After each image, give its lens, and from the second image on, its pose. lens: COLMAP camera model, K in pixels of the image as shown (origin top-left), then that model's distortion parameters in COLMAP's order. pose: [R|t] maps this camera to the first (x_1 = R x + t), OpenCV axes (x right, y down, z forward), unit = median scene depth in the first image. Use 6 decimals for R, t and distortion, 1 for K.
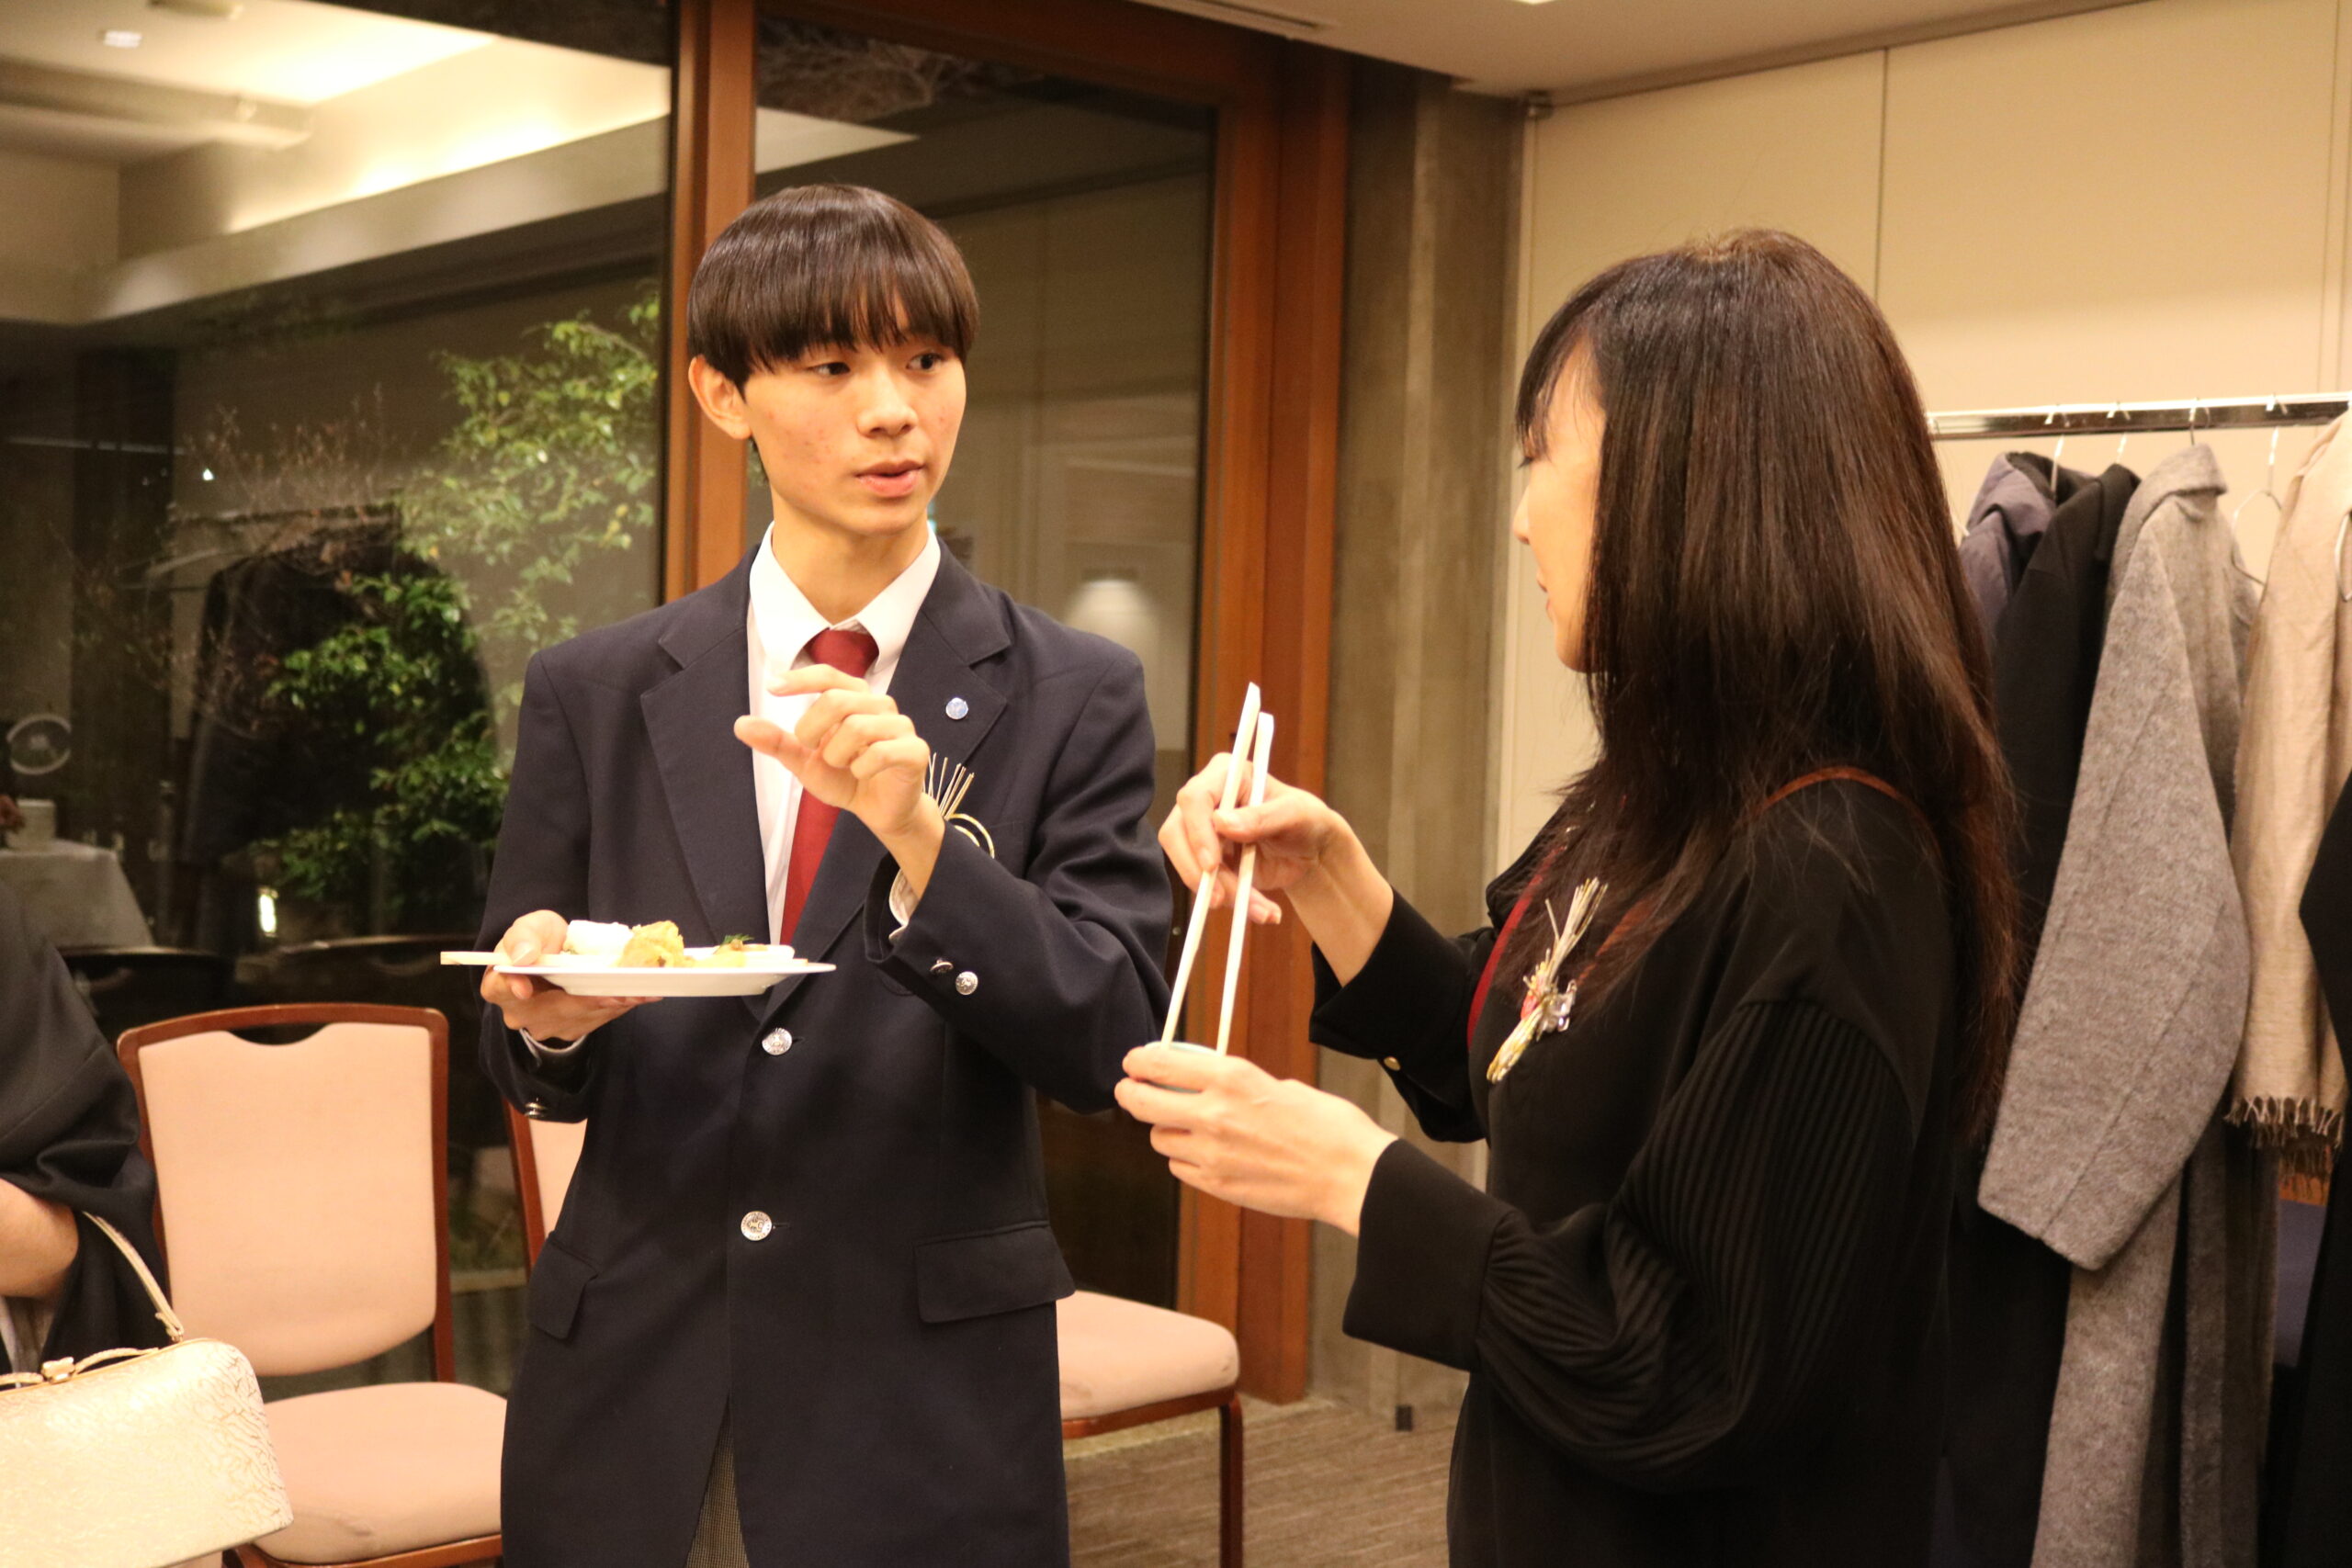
lens RADIAL K [[2786.3, 0, 1180.9], [0, 2786.3, 782.2], [0, 0, 1]] dist [0.023079, 0.000000]
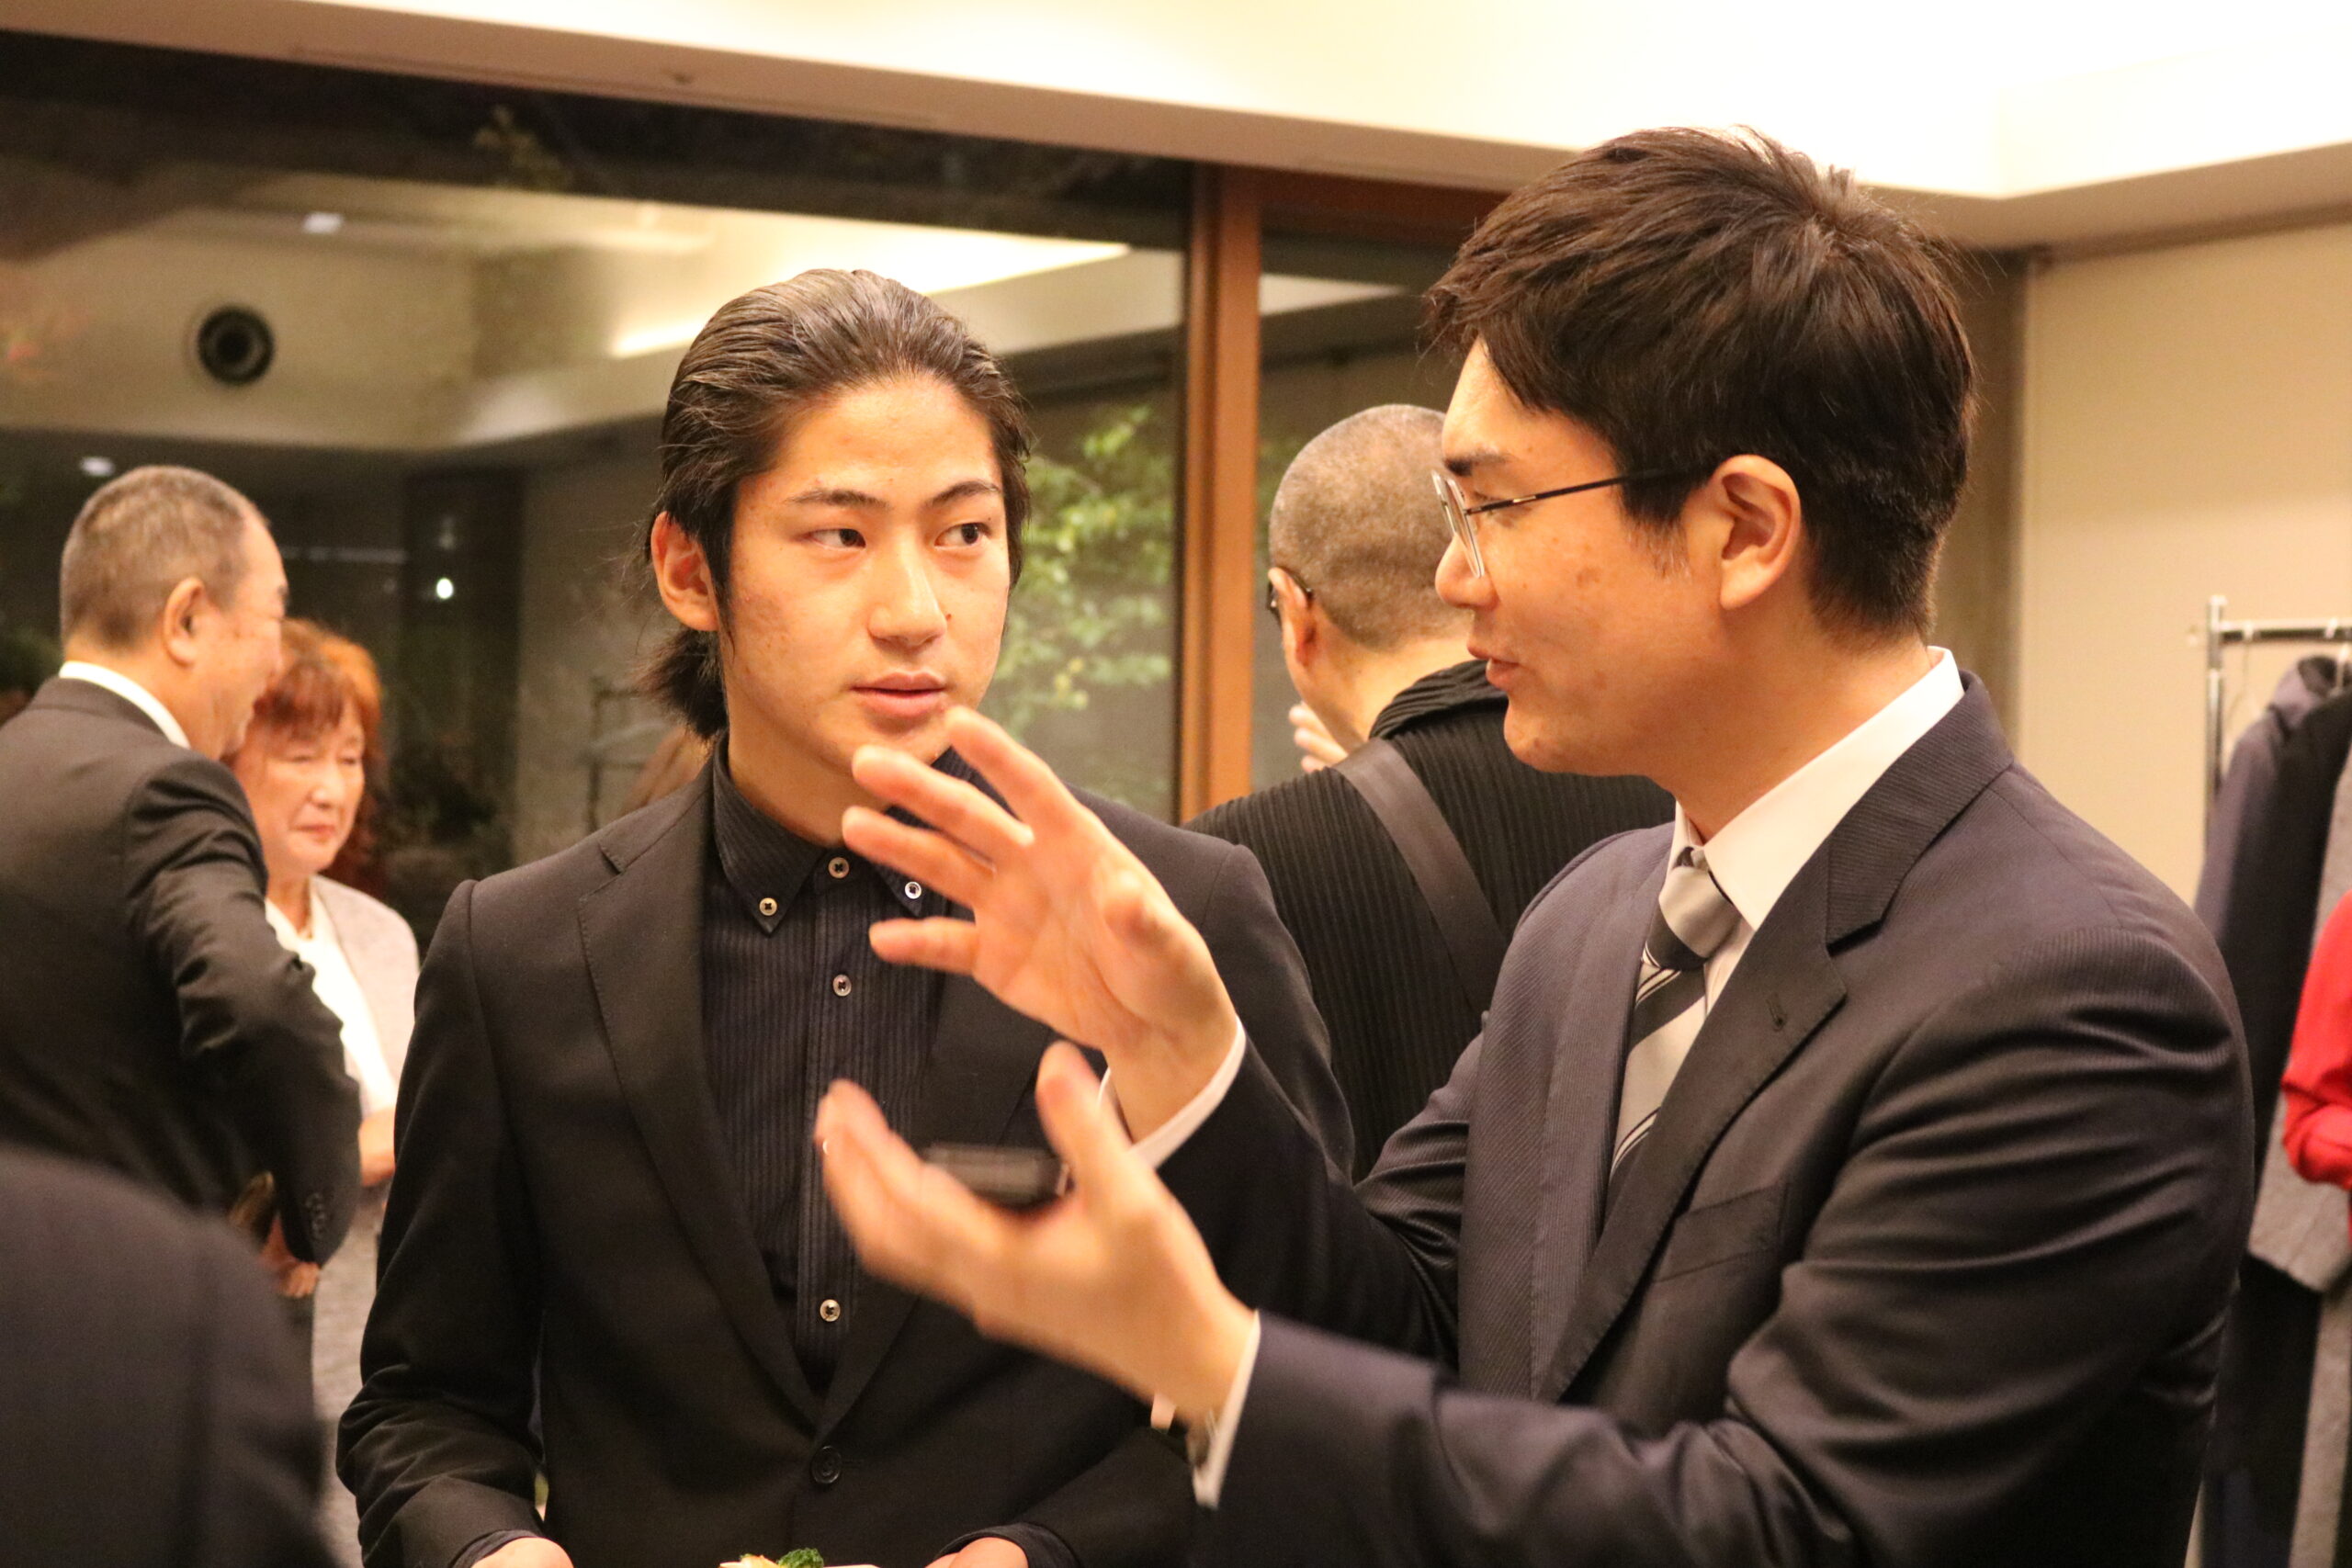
lens RADIAL K [[4587.4, 0, 1177.7], [0, 4587.4, 784.3], [0, 0, 1]] dist [0.006832, 0.000000]
pose [[0.989995, -0.015893, -0.140204, 0.035891], [0.008757, 0.998641, -0.051367, 0.015432], [0.140829, 0.049626, 0.988789, -0.439689]]
